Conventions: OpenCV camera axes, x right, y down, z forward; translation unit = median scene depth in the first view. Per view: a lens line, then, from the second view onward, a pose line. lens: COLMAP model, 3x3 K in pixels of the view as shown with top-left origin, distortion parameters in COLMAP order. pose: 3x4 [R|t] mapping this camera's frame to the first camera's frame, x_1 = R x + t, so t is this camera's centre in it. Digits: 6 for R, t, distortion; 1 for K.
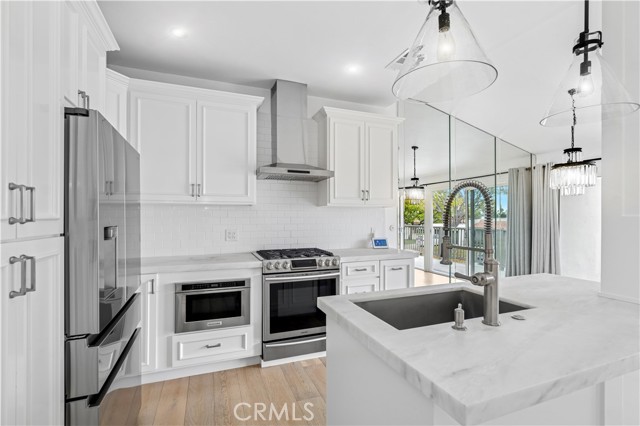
lens RADIAL K [[301.6, 0, 321.0], [0, 301.6, 218.4], [0, 0, 1]] dist [0.000405, 0.000173]
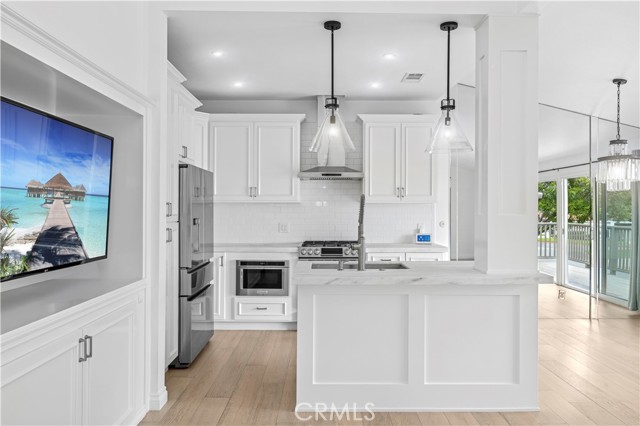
lens RADIAL K [[469.6, 0, 320.0], [0, 469.6, 213.0], [0, 0, 1]] dist [0.000411, -0.001185]
pose [[0.934684, 0.005336, -0.355441, 0.603135], [-0.003915, 0.999981, 0.004717, -0.014026], [0.355459, -0.003018, 0.934687, -0.830527]]
